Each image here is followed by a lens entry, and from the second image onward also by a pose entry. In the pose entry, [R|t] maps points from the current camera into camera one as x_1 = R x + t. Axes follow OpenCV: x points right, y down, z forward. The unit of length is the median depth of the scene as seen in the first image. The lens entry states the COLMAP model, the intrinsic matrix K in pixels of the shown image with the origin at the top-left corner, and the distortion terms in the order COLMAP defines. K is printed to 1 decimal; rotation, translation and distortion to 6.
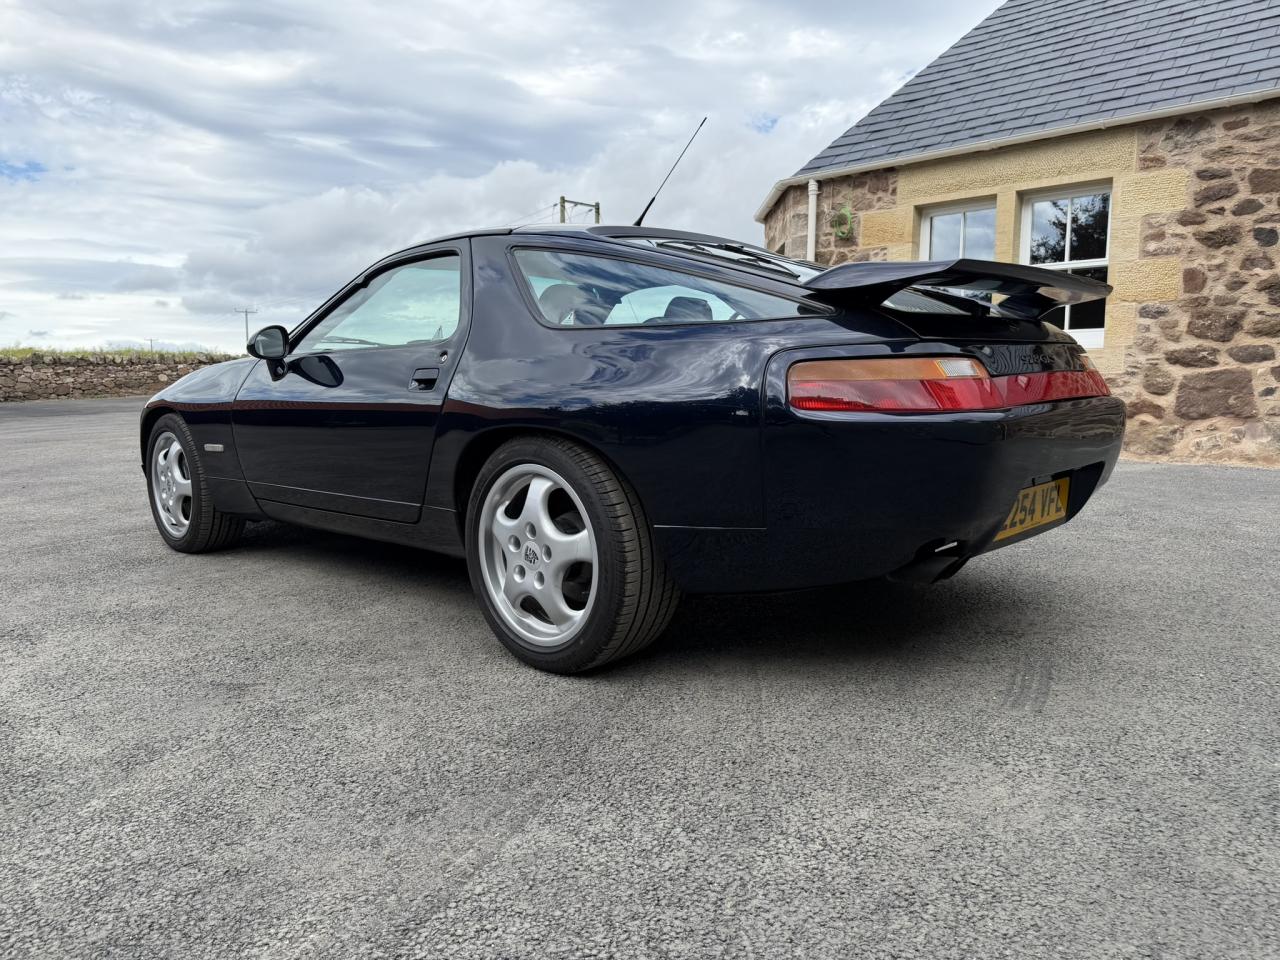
lens RADIAL K [[874.4, 0, 645.6], [0, 874.4, 497.9], [0, 0, 1]] dist [0.023218, -0.028087]
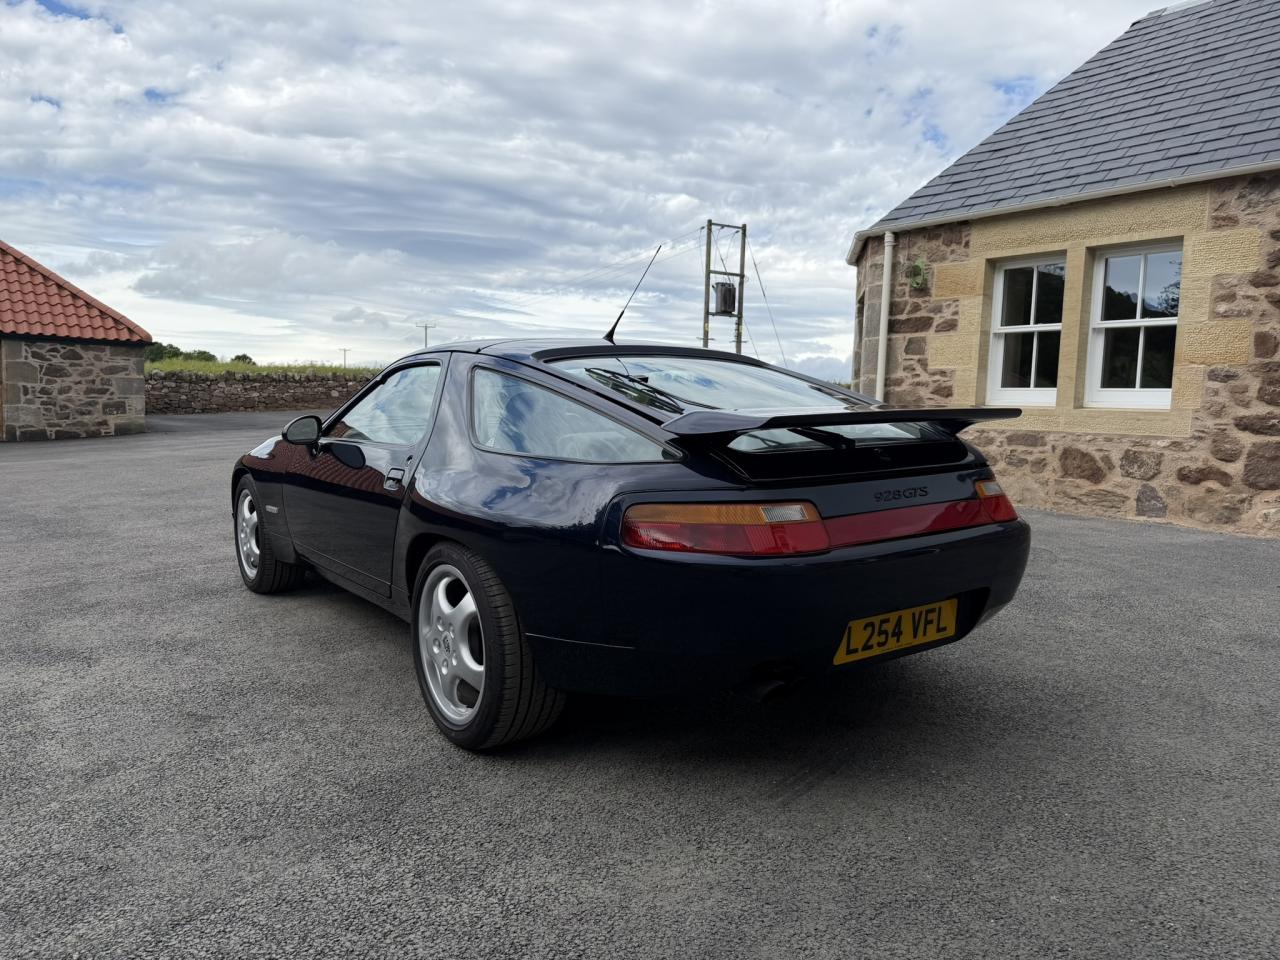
lens RADIAL K [[874.4, 0, 645.6], [0, 874.4, 497.9], [0, 0, 1]] dist [0.023218, -0.028087]
pose [[0.983041, 0.040466, -0.178865, 0.132807], [-0.042563, 0.999063, -0.007897, -0.042733], [0.178377, 0.015376, 0.983842, -0.054491]]
